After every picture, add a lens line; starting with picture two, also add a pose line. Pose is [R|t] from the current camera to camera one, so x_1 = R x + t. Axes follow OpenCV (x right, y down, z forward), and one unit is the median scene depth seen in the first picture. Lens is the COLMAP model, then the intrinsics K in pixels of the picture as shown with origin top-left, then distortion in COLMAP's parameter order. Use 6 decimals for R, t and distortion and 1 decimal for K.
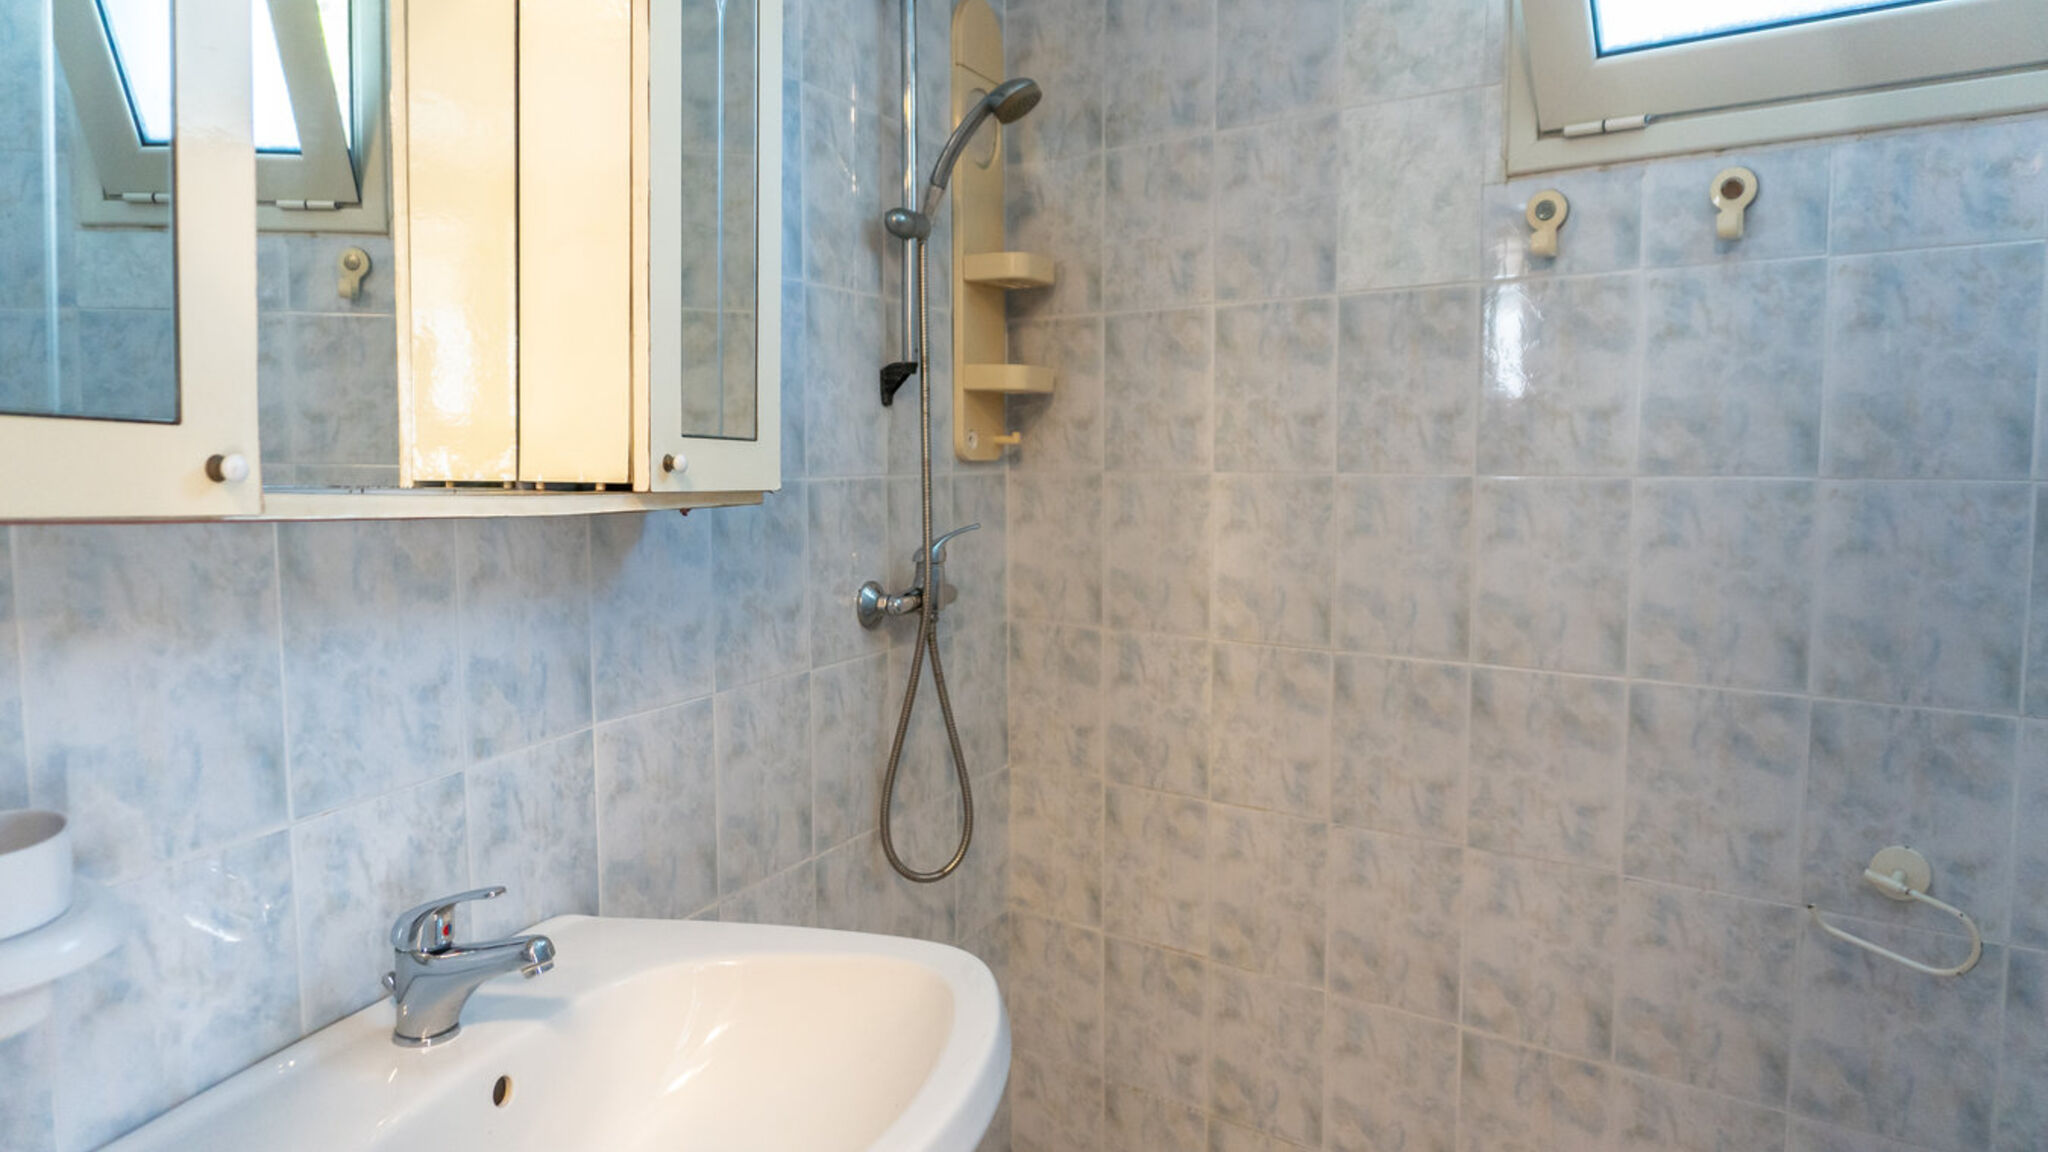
lens RADIAL K [[1377.2, 0, 1023.5], [0, 1377.2, 570.9], [0, 0, 1]] dist [-0.011678, -0.005471]
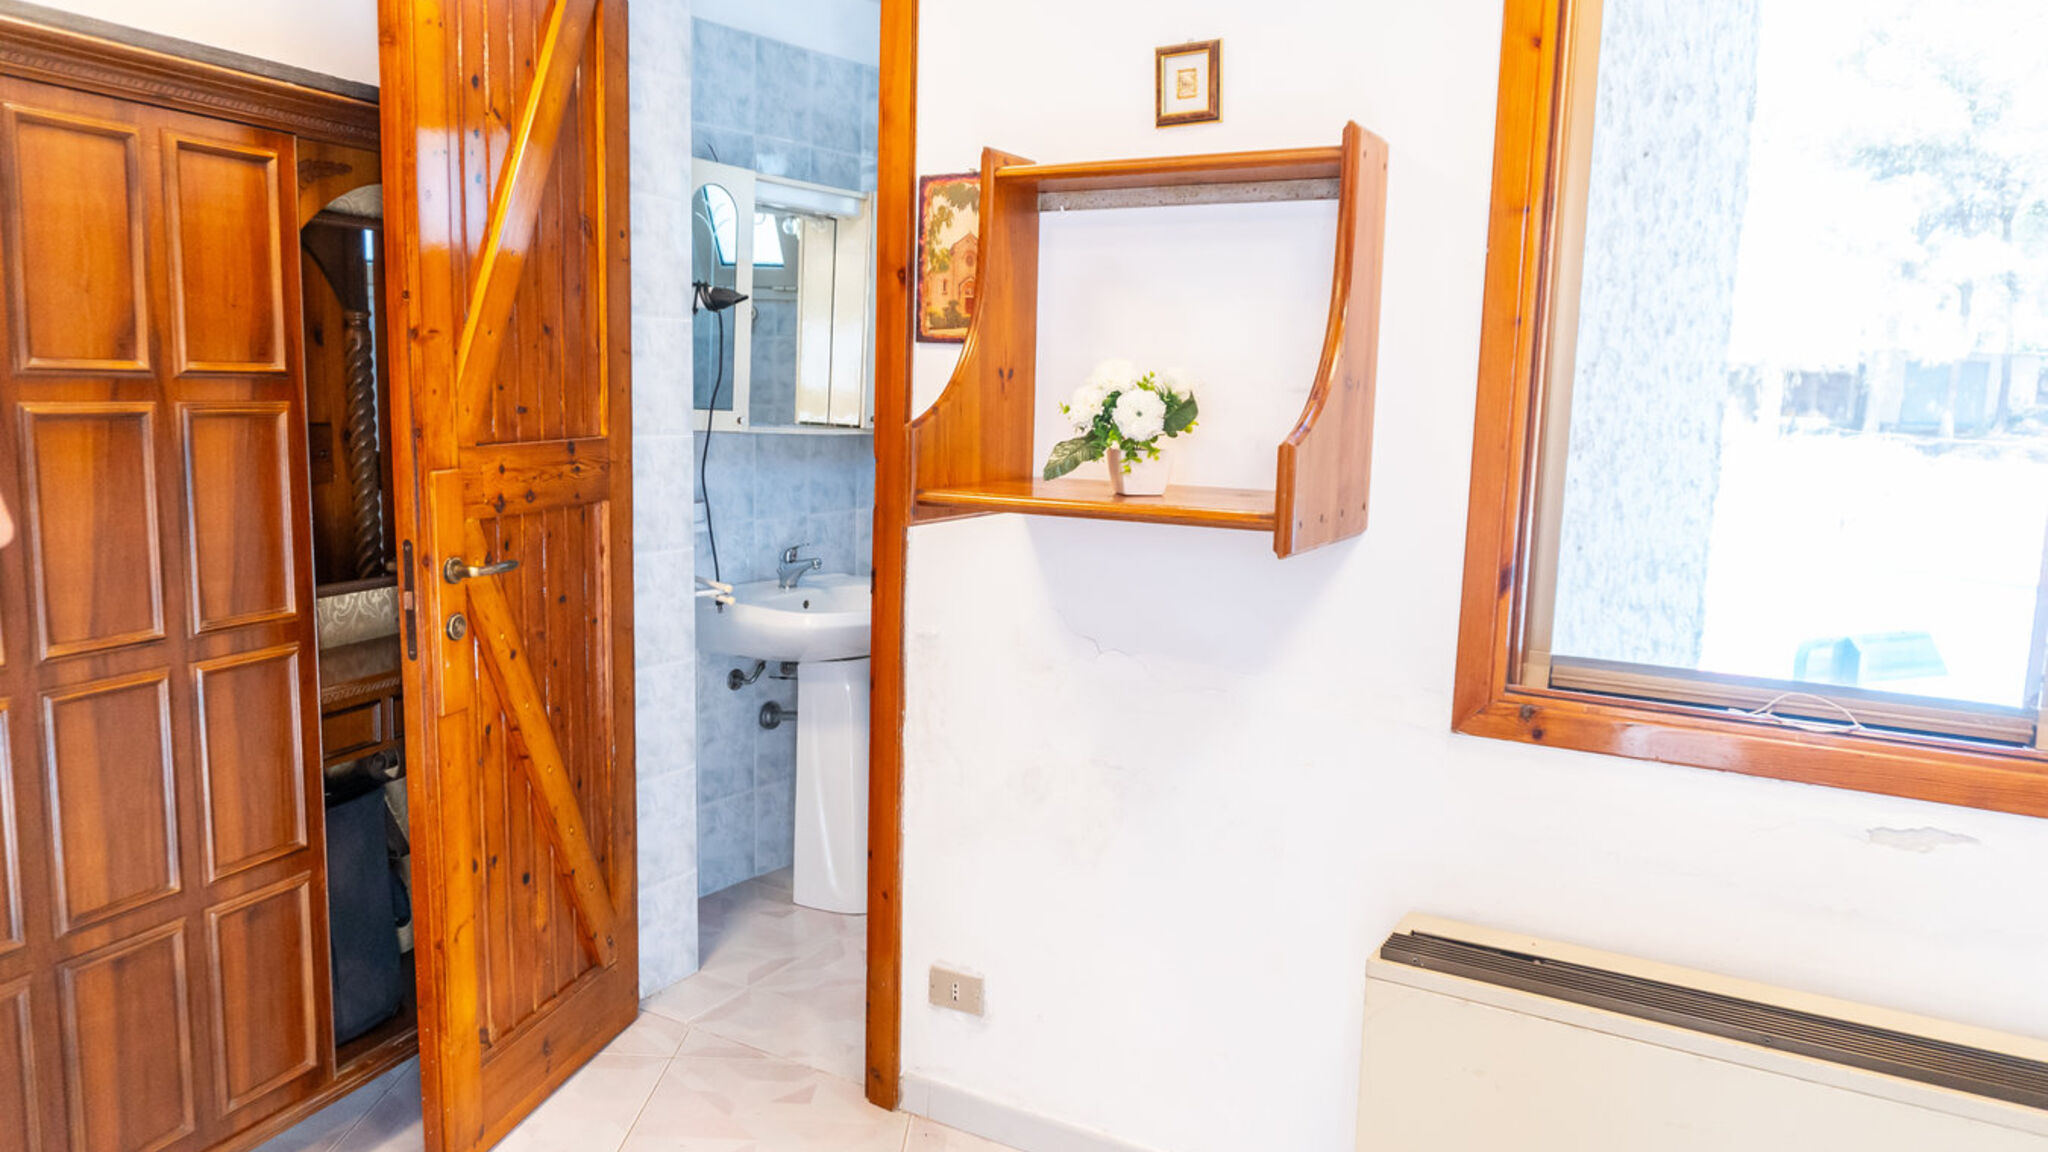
lens RADIAL K [[1377.2, 0, 1023.5], [0, 1377.2, 570.9], [0, 0, 1]] dist [-0.011678, -0.005471]
pose [[0.941486, 0.078605, -0.327757, 1.098261], [-0.061314, 0.996142, 0.062775, 0.044657], [0.331427, -0.039006, 0.942674, -1.802112]]
